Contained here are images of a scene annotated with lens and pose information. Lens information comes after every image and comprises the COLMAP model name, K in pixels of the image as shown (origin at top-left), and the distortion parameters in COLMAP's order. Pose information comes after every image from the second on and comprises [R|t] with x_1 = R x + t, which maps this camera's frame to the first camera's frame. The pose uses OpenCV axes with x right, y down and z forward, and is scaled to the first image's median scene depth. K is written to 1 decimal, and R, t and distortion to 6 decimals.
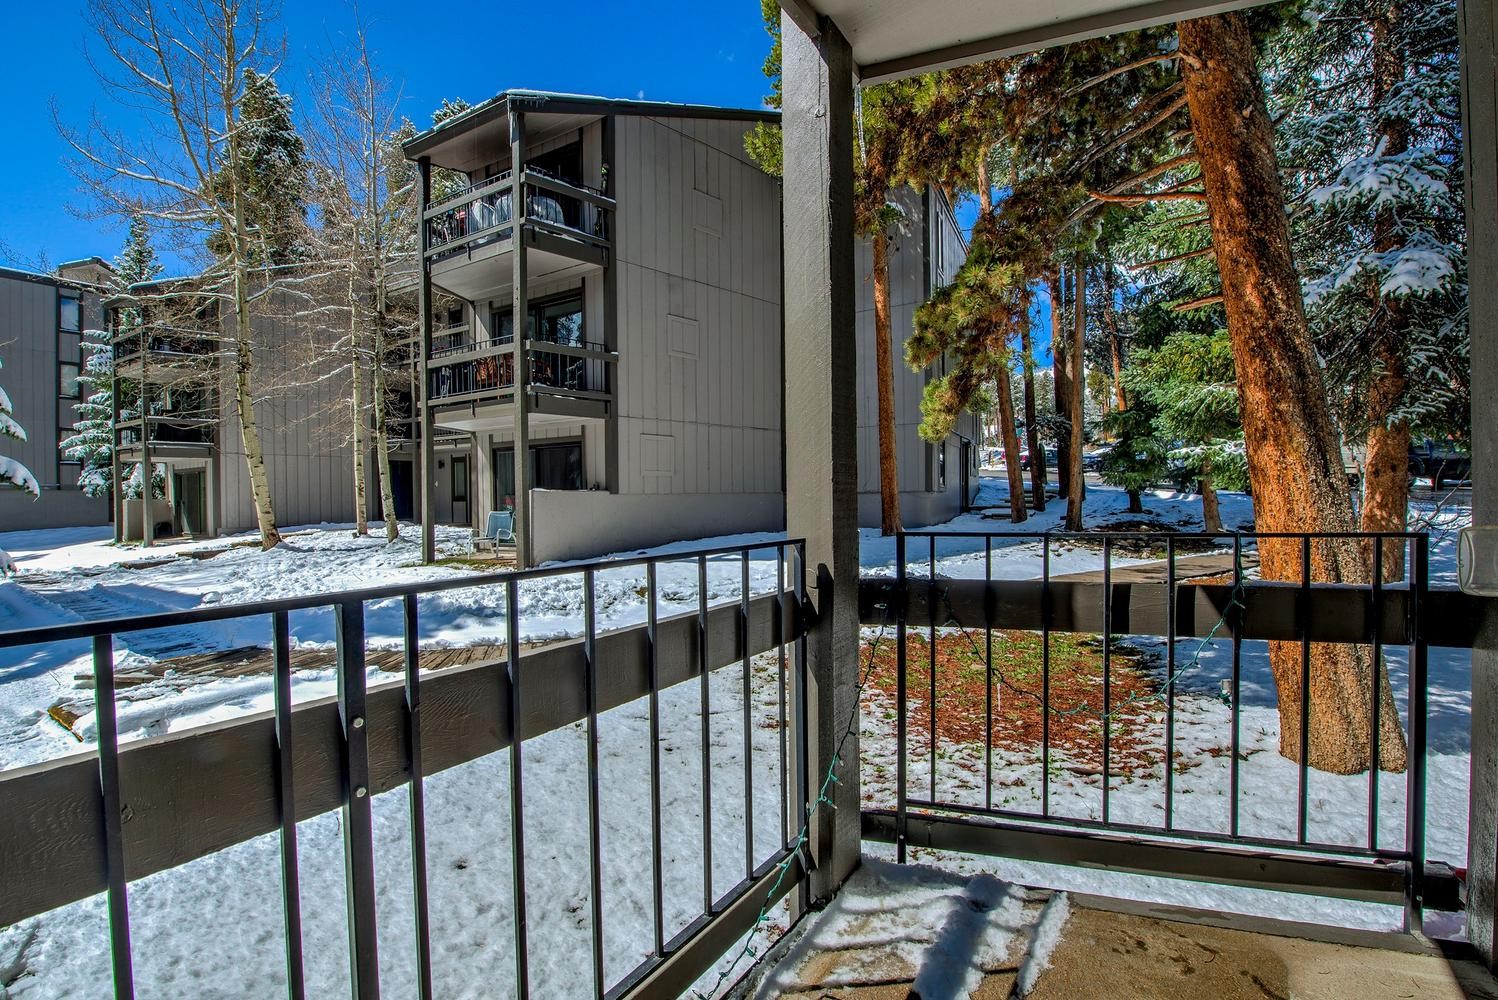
lens RADIAL K [[610.2, 0, 744.8], [0, 610.2, 506.9], [0, 0, 1]] dist [-0.016890, -0.002378]
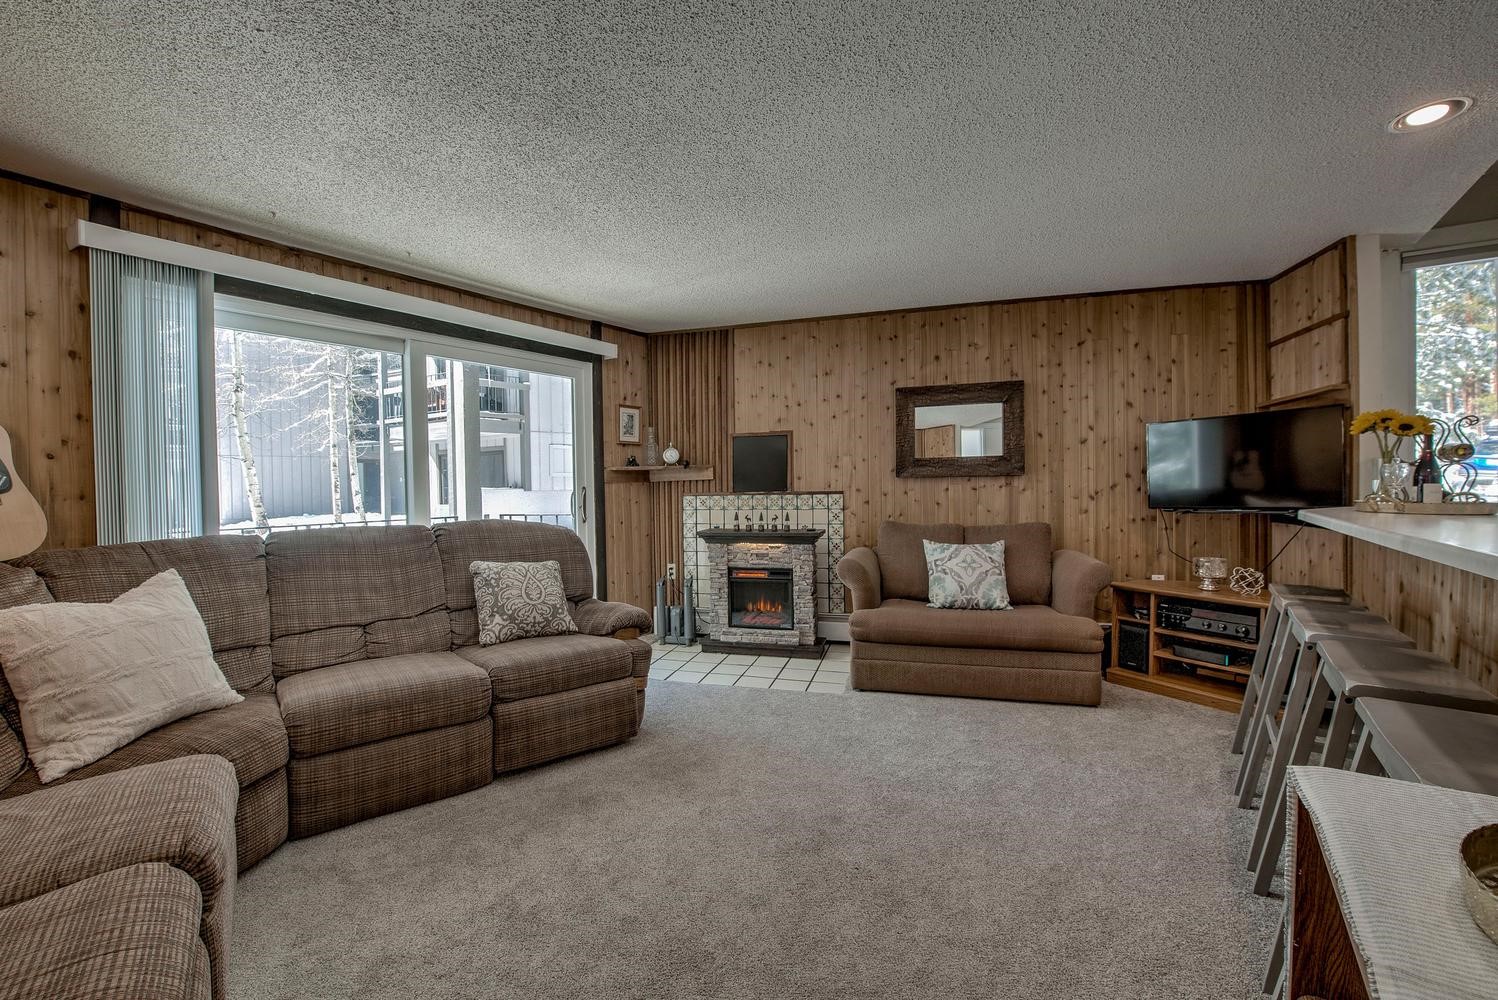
lens RADIAL K [[610.2, 0, 735.1], [0, 610.2, 501.3], [0, 0, 1]] dist [-0.016890, -0.002378]
pose [[0.999931, -0.005747, 0.010205, 0.217618], [0.005652, 0.999941, 0.009310, -0.007775], [-0.010258, -0.009251, 0.999905, -0.314771]]
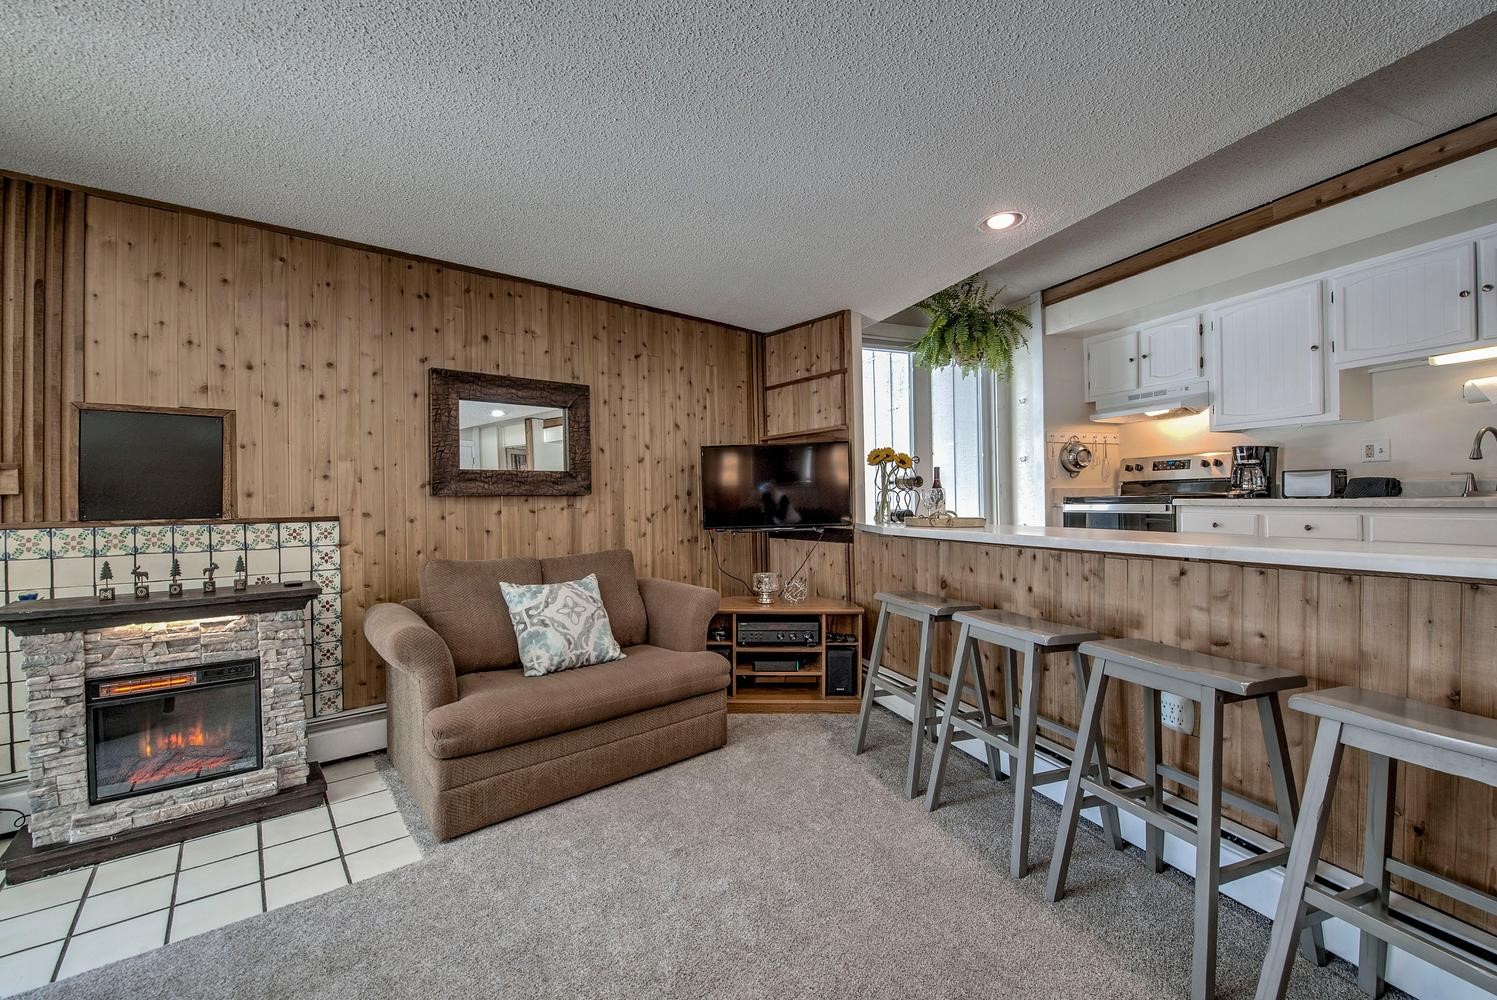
lens RADIAL K [[609.8, 0, 750.7], [0, 609.8, 504.3], [0, 0, 1]] dist [-0.016890, -0.002378]
pose [[0.550054, -0.000792, 0.835128, 0.178946], [0.020602, 0.999708, -0.012621, -0.008793], [-0.834875, 0.024148, 0.549910, -0.196689]]
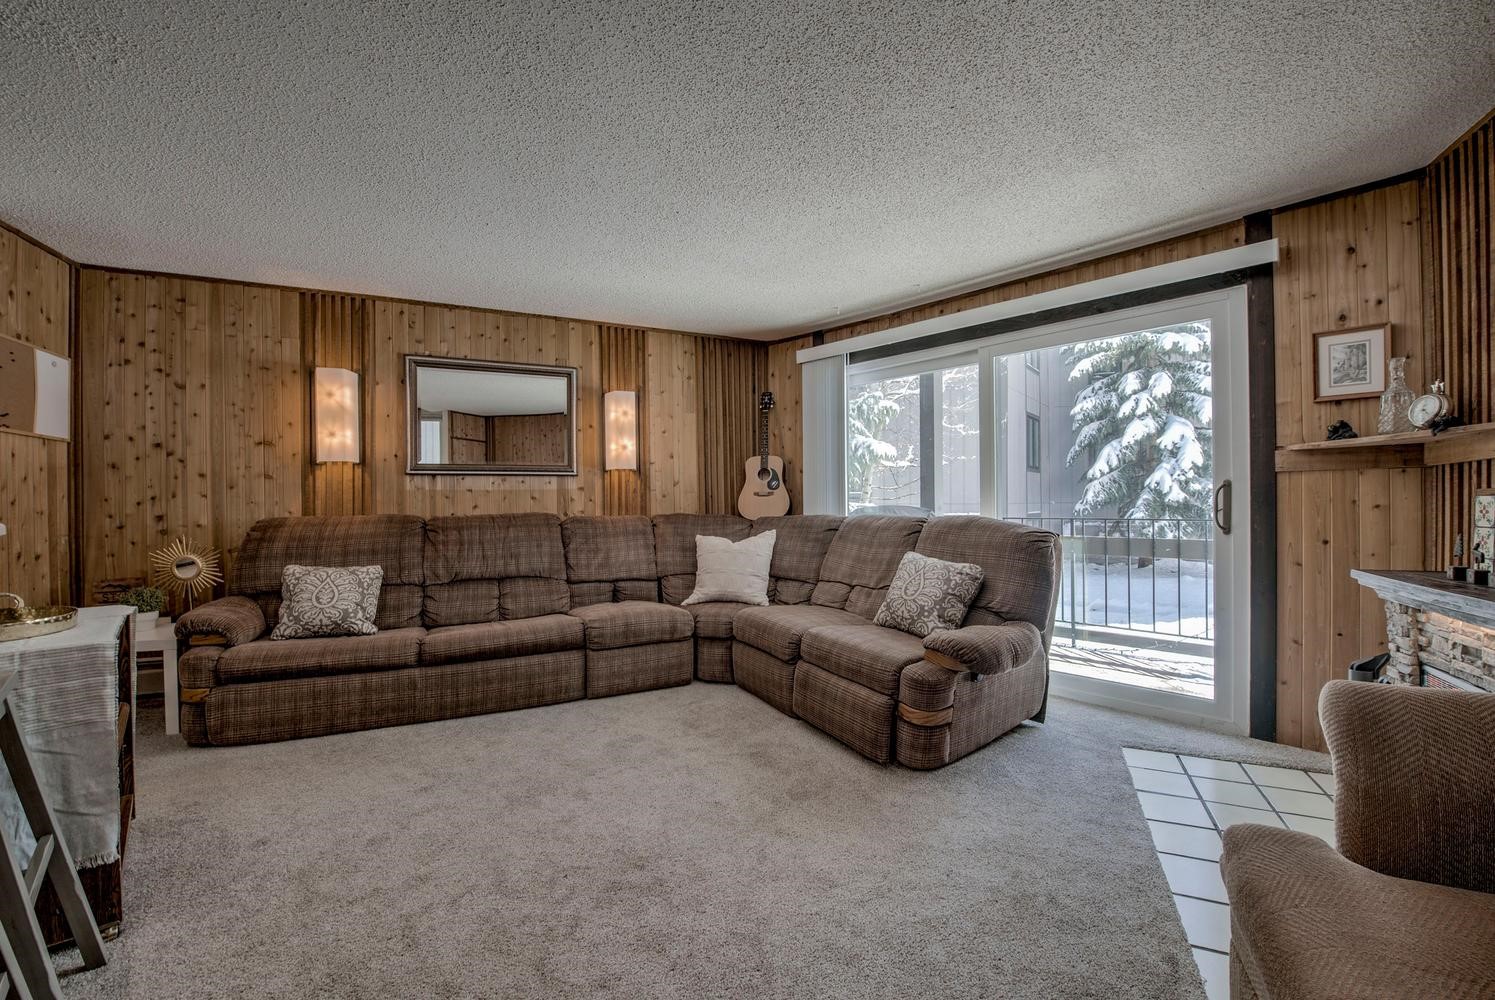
lens RADIAL K [[609.0, 0, 746.2], [0, 609.0, 501.4], [0, 0, 1]] dist [-0.016890, -0.002378]
pose [[-0.154468, 0.010862, -0.987938, 0.398621], [-0.004194, 0.999923, 0.011649, -0.007142], [0.987989, 0.005942, -0.154410, -0.088688]]
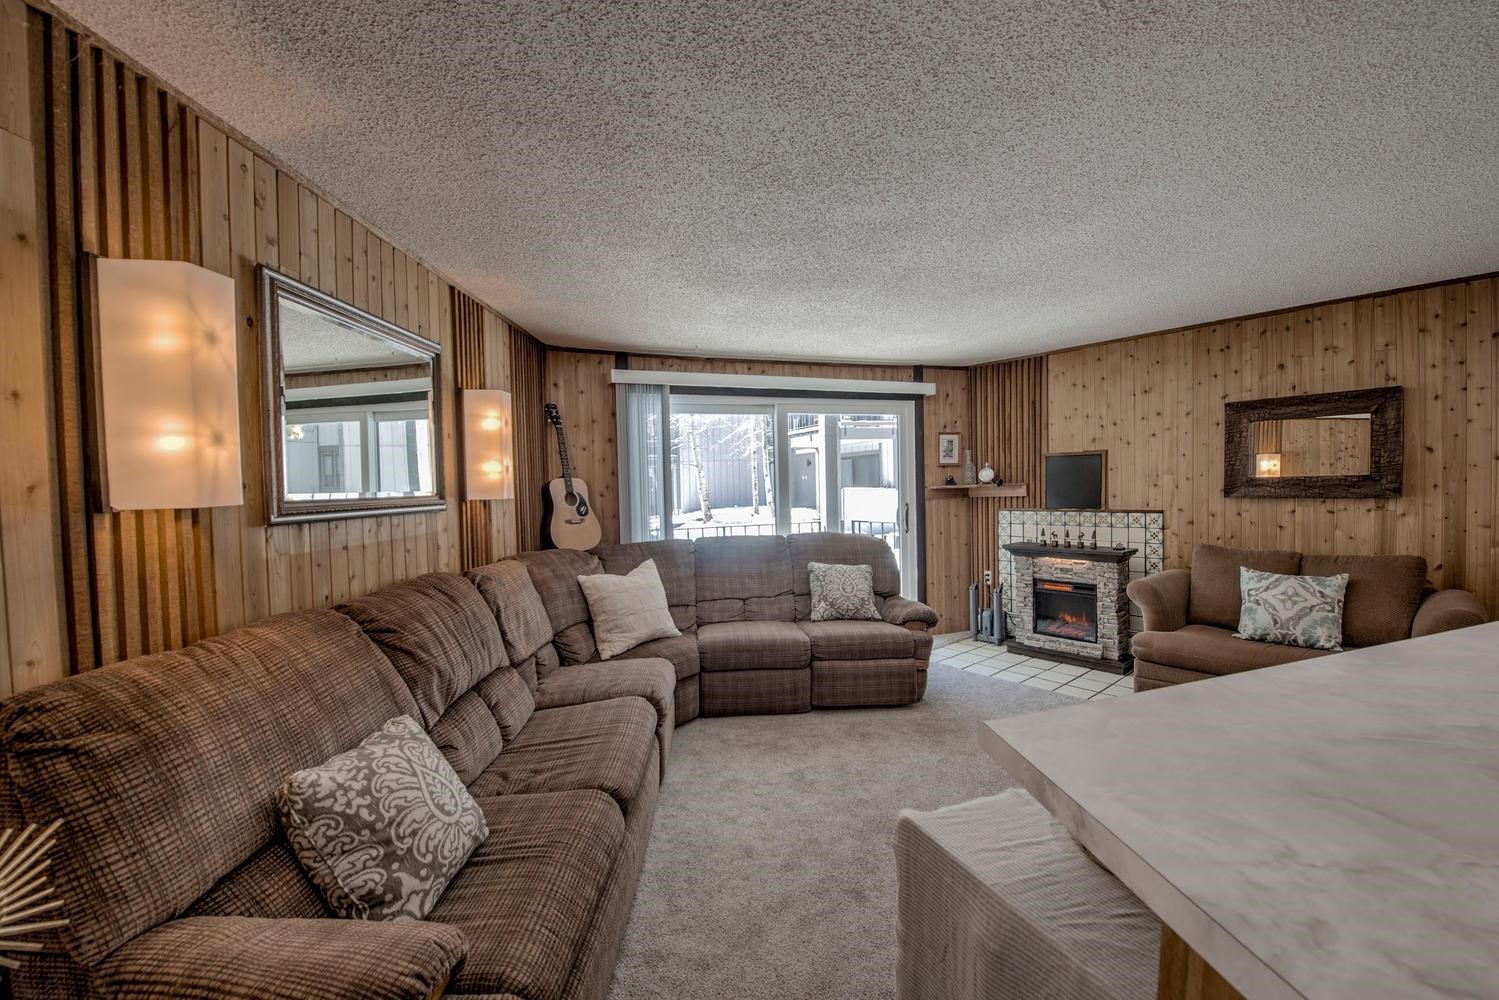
lens RADIAL K [[610.6, 0, 752.9], [0, 610.6, 504.2], [0, 0, 1]] dist [-0.016890, -0.002378]
pose [[0.833288, 0.006839, -0.552796, 0.286264], [0.008068, 0.999667, 0.024529, -0.025539], [0.552780, -0.024899, 0.832955, -0.384867]]
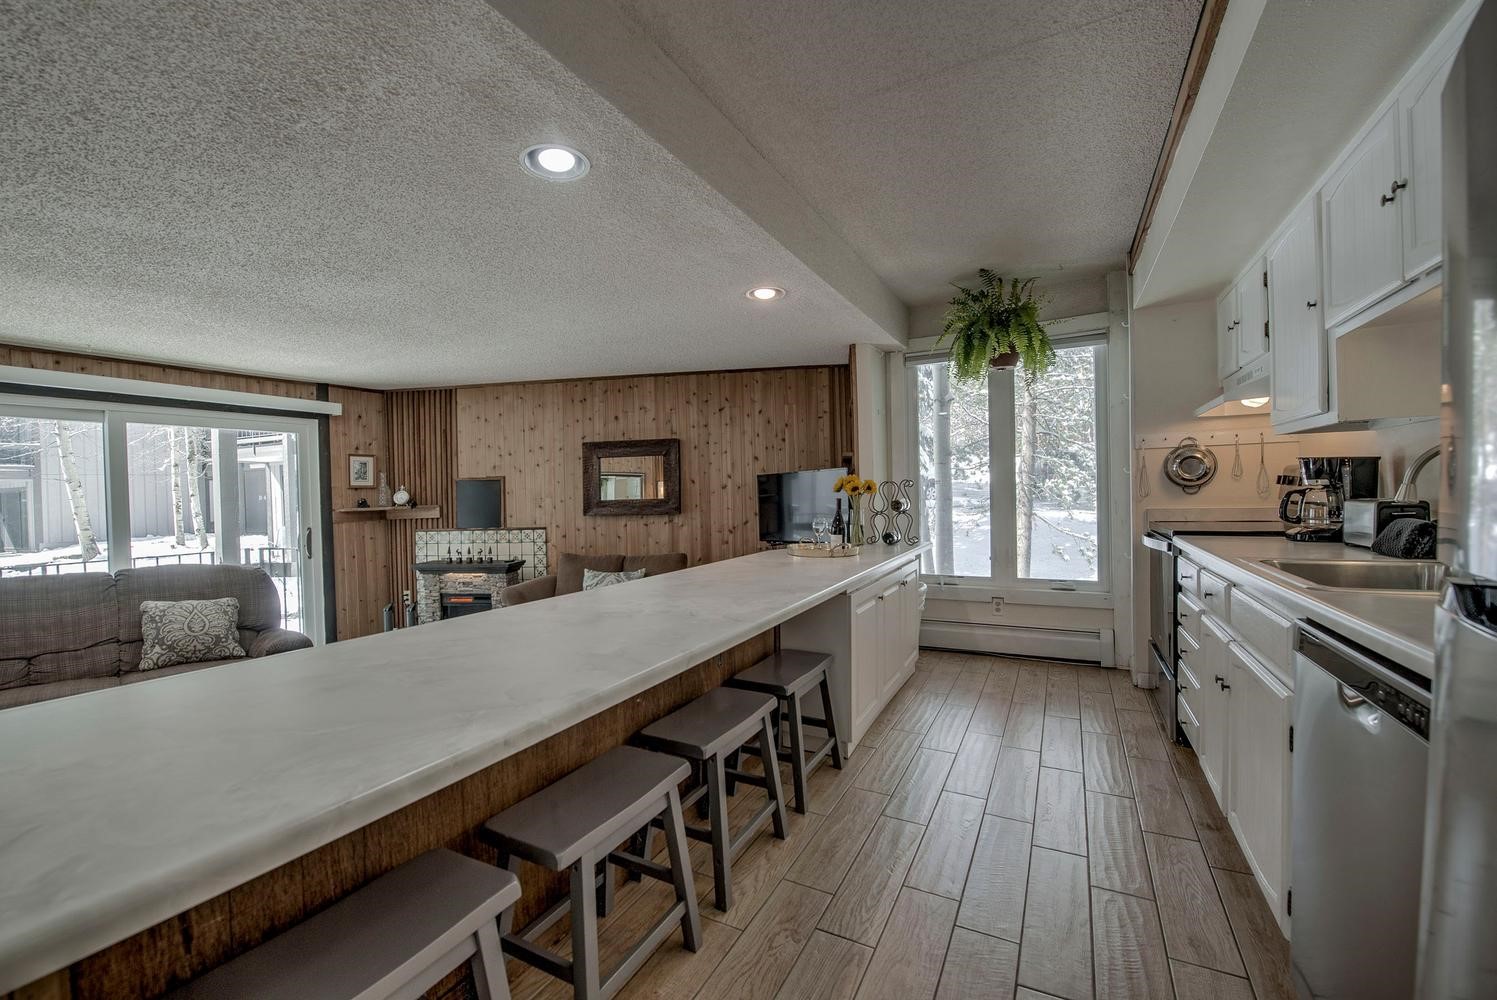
lens RADIAL K [[609.8, 0, 743.5], [0, 609.8, 500.2], [0, 0, 1]] dist [-0.016890, -0.002378]
pose [[0.988874, -0.016471, 0.147843, 0.371476], [0.017216, 0.999845, -0.003759, -0.026454], [-0.147758, 0.006262, 0.989004, -0.407526]]
